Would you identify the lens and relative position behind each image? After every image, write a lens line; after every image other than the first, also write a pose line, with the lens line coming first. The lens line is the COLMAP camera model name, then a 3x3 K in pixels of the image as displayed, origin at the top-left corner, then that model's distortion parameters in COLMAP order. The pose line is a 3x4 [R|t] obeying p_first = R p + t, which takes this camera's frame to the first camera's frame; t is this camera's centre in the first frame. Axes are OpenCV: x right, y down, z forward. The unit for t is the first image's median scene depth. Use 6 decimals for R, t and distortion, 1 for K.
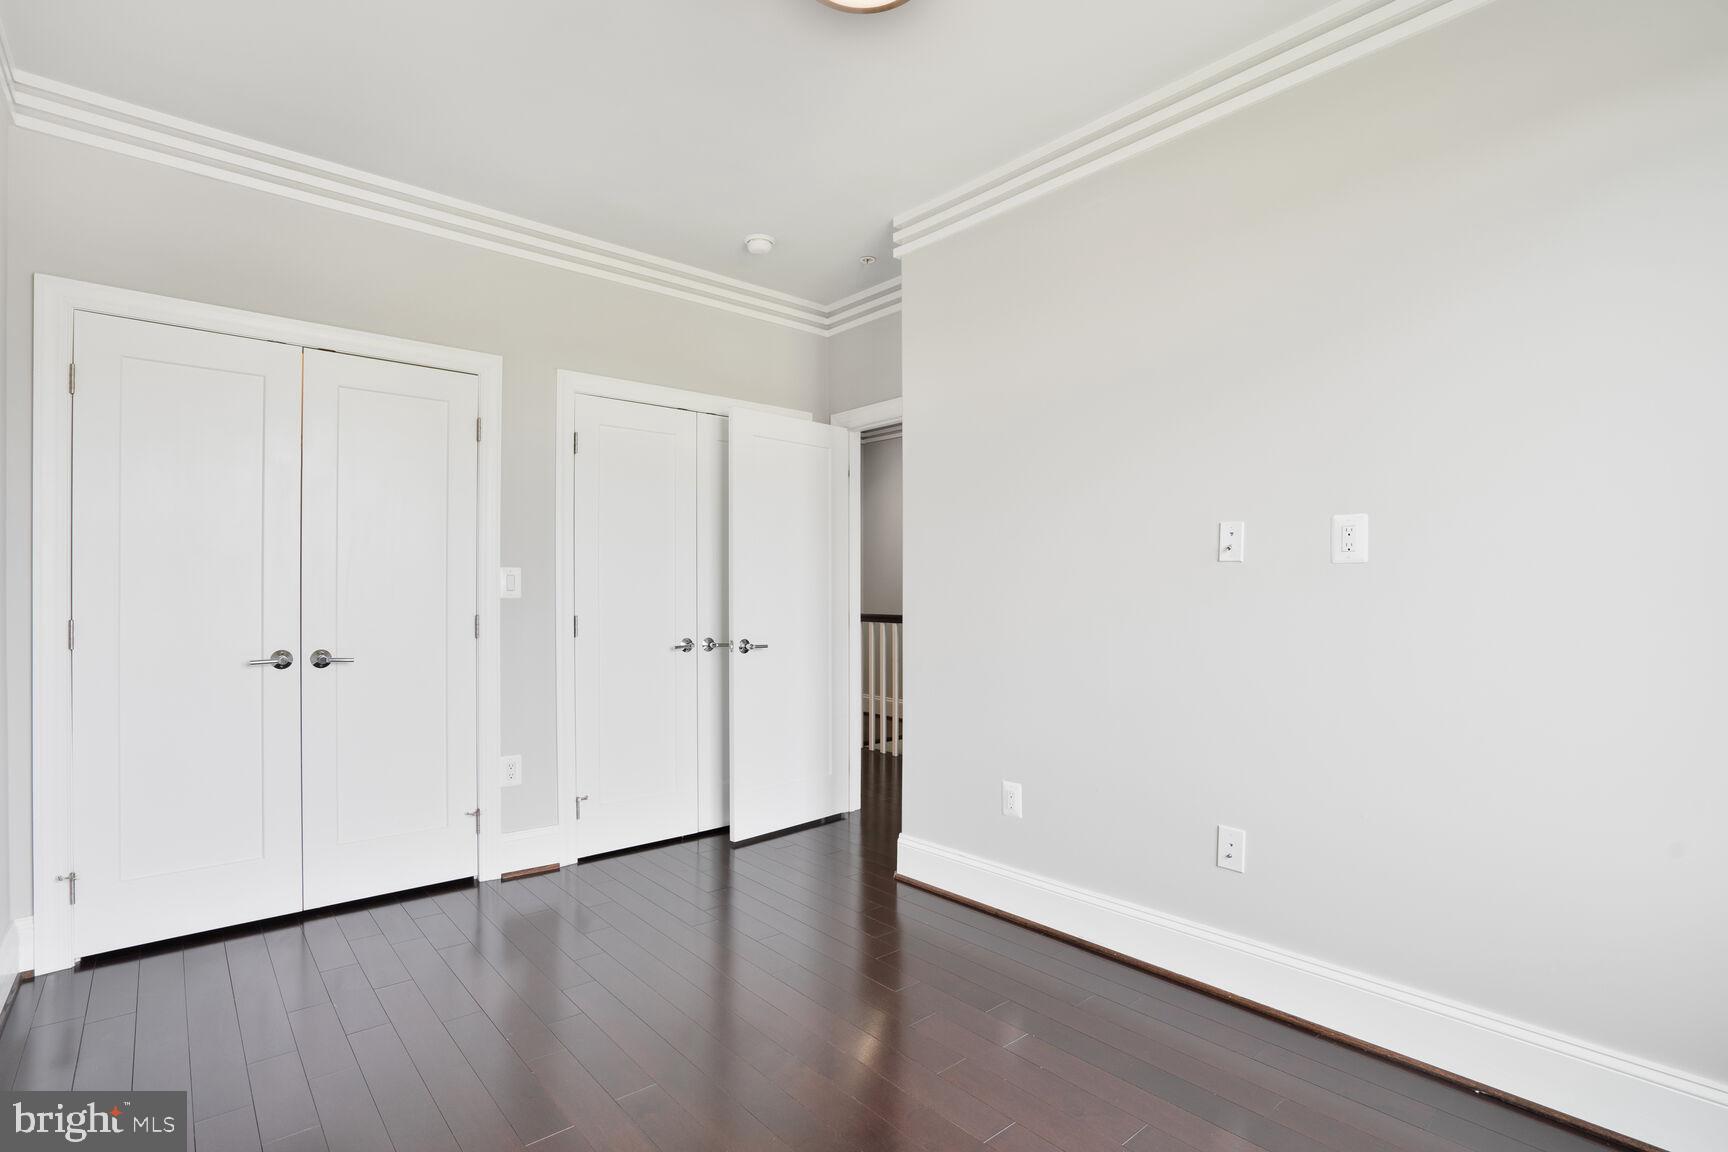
lens RADIAL K [[809.4, 0, 861.0], [0, 809.4, 575.8], [0, 0, 1]] dist [-0.072478, 0.022615]
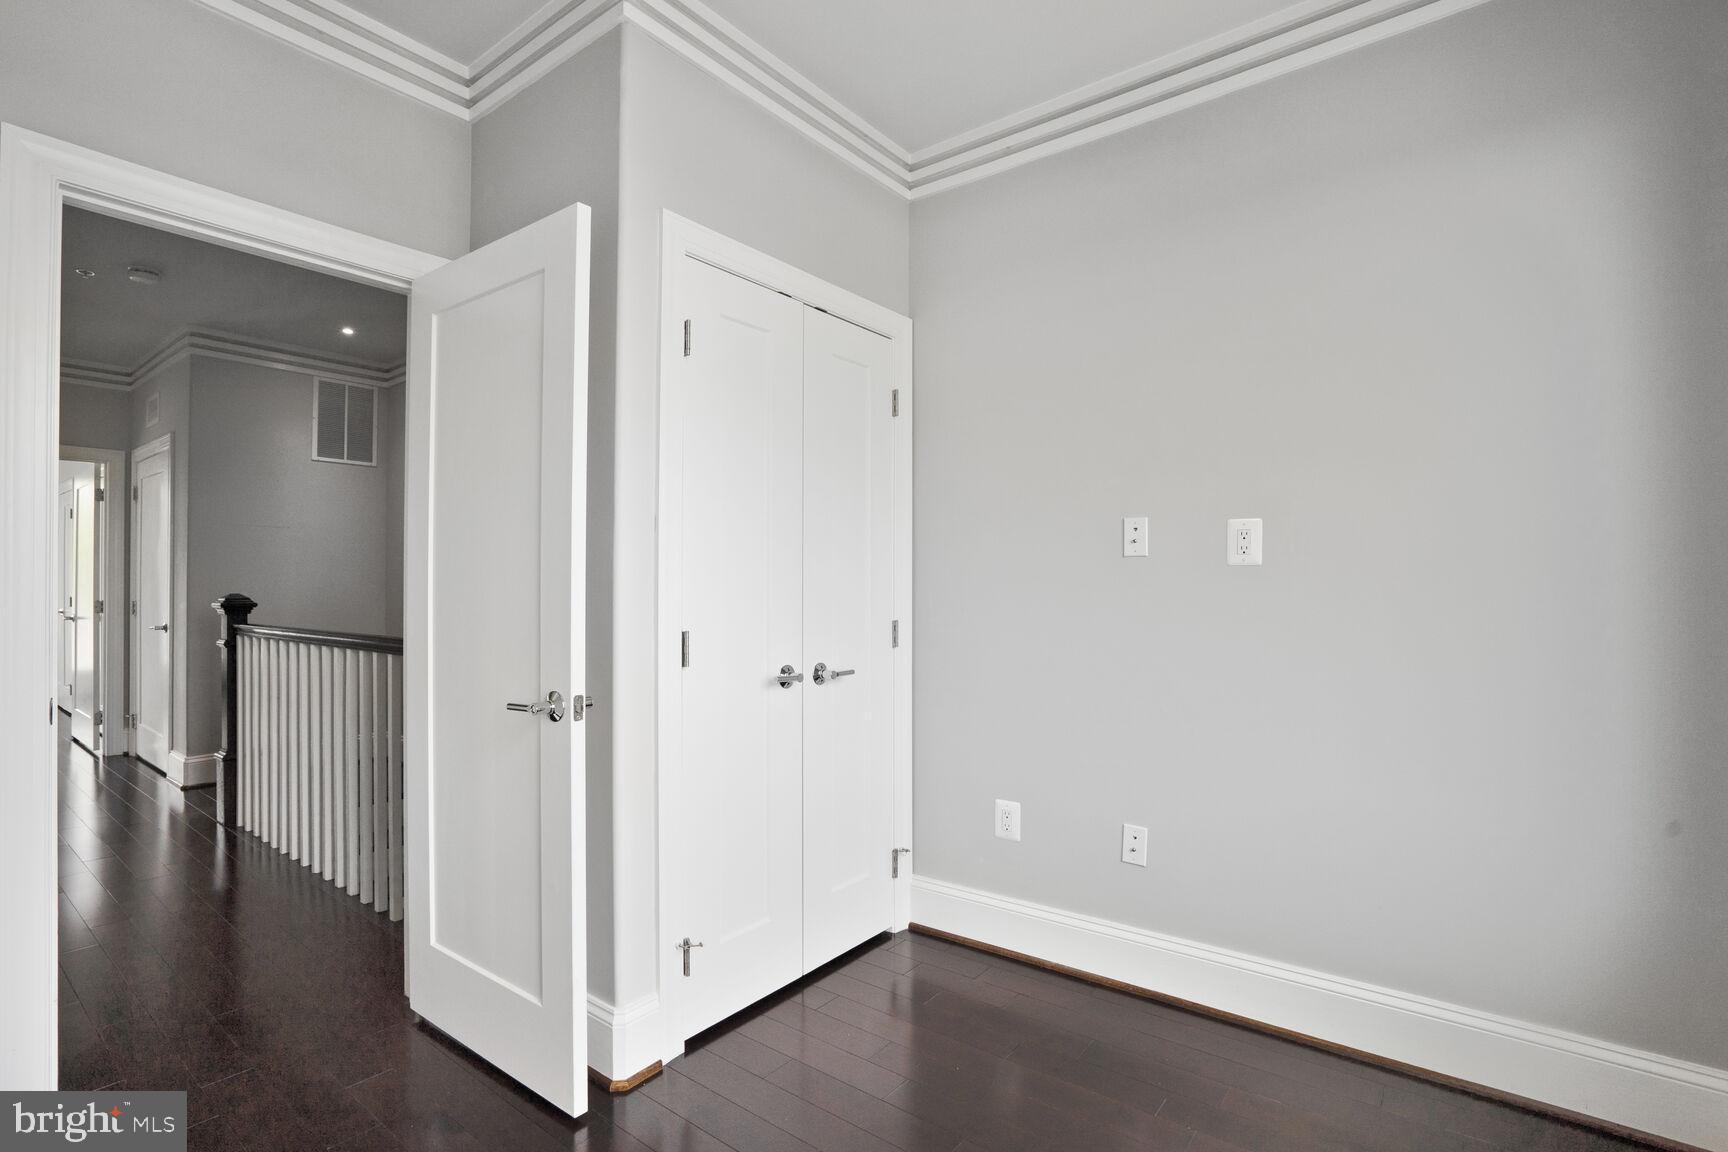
lens RADIAL K [[791.6, 0, 911.9], [0, 791.6, 574.4], [0, 0, 1]] dist [0.000098, -0.000389]
pose [[0.970681, 0.004853, 0.240321, -0.132429], [-0.004160, 0.999986, -0.003390, 0.003464], [-0.240334, 0.002291, 0.970688, 0.153451]]
